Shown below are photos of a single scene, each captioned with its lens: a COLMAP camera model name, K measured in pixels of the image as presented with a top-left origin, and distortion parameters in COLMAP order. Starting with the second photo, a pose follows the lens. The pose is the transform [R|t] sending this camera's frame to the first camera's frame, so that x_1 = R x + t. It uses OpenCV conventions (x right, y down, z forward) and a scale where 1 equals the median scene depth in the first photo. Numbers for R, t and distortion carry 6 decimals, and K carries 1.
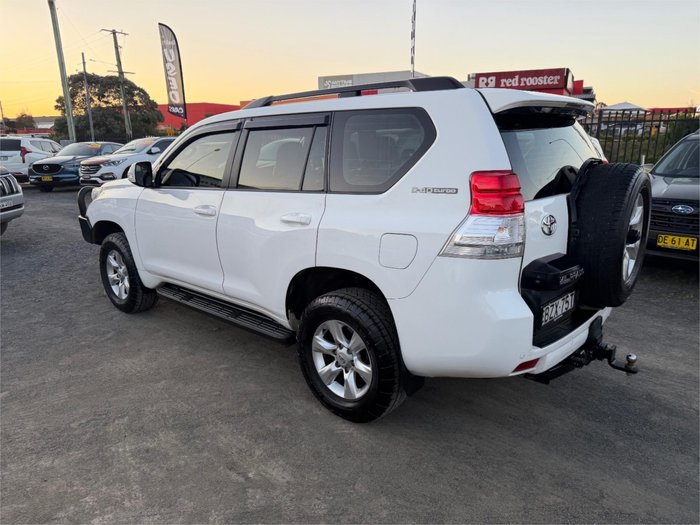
lens RADIAL K [[496.2, 0, 347.9], [0, 496.2, 260.7], [0, 0, 1]] dist [0.021096, -0.028074]
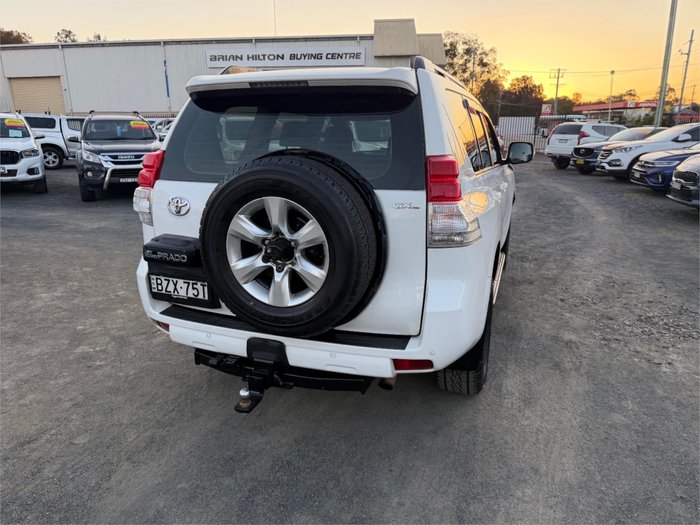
lens RADIAL K [[496.4, 0, 348.1], [0, 496.4, 266.2], [0, 0, 1]] dist [0.023523, -0.033755]
pose [[0.366090, 0.258129, -0.894063, 0.745776], [-0.223830, 0.956978, 0.184642, -0.113070], [0.903260, 0.132523, 0.408117, 0.449550]]
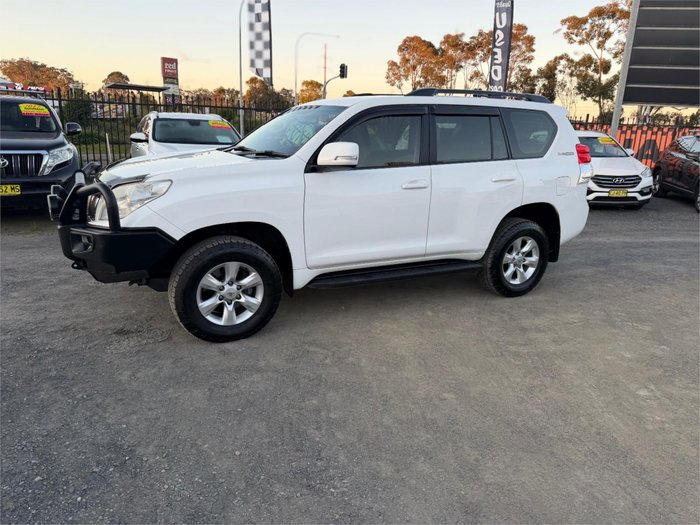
lens RADIAL K [[495.6, 0, 348.3], [0, 495.6, 265.0], [0, 0, 1]] dist [0.024546, -0.033480]
pose [[0.355198, -0.228628, 0.906401, -1.047784], [0.182743, 0.967904, 0.172528, -0.107472], [-0.916755, 0.104356, 0.385578, 0.540353]]
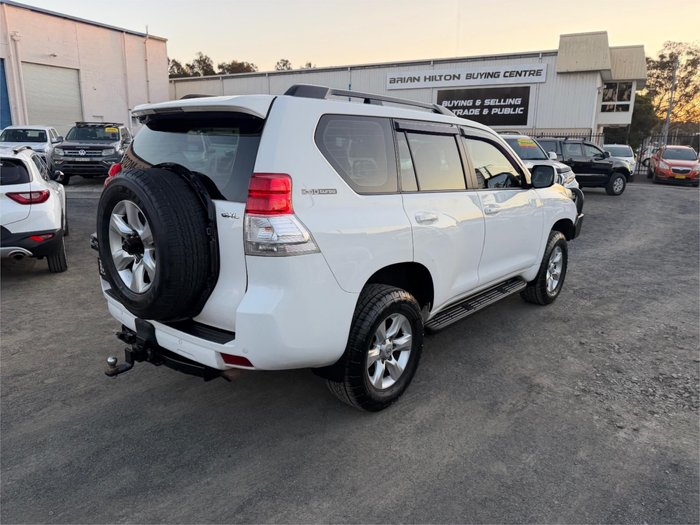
lens RADIAL K [[496.2, 0, 347.9], [0, 496.2, 260.7], [0, 0, 1]] dist [0.021096, -0.028074]
pose [[0.000110, 0.236522, -0.971626, 0.851707], [-0.250469, 0.940662, 0.228957, -0.196740], [0.968125, 0.243337, 0.059345, 0.768877]]
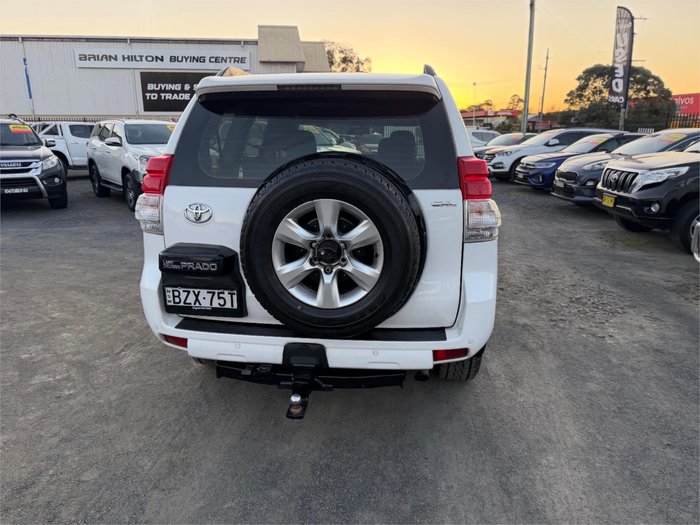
lens RADIAL K [[495.6, 0, 348.3], [0, 495.6, 265.0], [0, 0, 1]] dist [0.024546, -0.033480]
pose [[0.571721, 0.219813, -0.790454, 0.686180], [-0.201948, 0.971503, 0.124095, -0.078182], [0.795206, 0.088683, 0.599819, 0.320542]]
